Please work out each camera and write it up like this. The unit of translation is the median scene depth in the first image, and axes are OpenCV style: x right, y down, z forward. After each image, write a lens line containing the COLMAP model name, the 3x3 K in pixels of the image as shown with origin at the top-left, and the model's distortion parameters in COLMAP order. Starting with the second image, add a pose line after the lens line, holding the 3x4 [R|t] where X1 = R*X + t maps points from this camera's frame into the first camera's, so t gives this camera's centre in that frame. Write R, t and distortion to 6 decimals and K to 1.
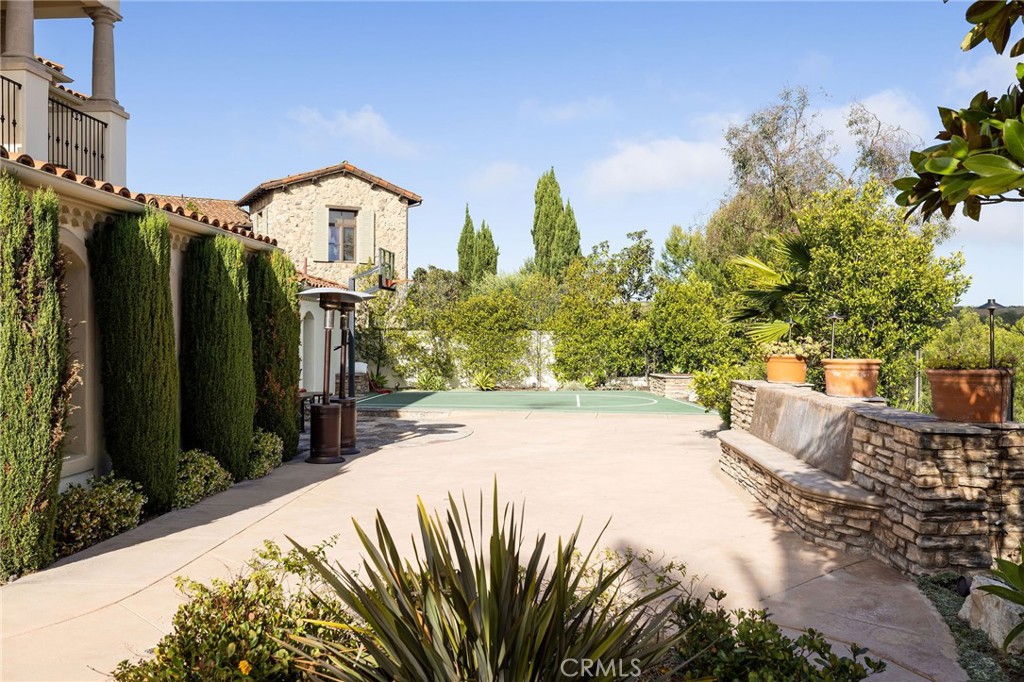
lens RADIAL K [[842.3, 0, 511.7], [0, 842.3, 341.1], [0, 0, 1]] dist [0.002469, 0.000202]
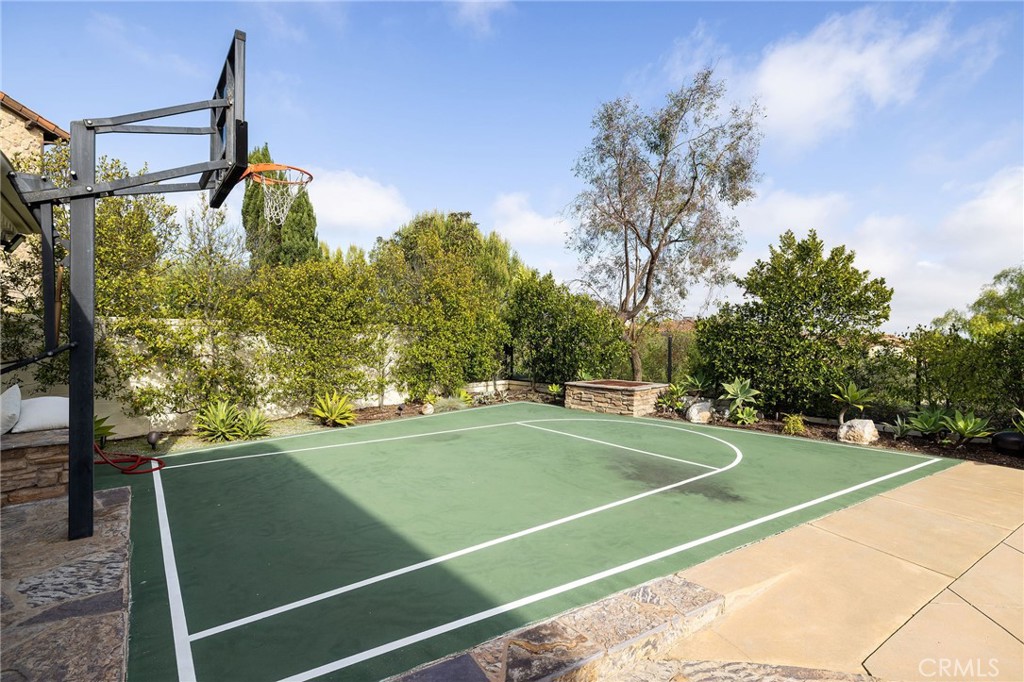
lens RADIAL K [[493.2, 0, 513.4], [0, 493.2, 340.1], [0, 0, 1]] dist [-0.002382, -0.000679]
pose [[0.730871, 0.002520, 0.682511, -0.154304], [-0.003309, 0.999995, -0.000149, -0.000094], [-0.682508, -0.002150, 0.730875, 0.594311]]
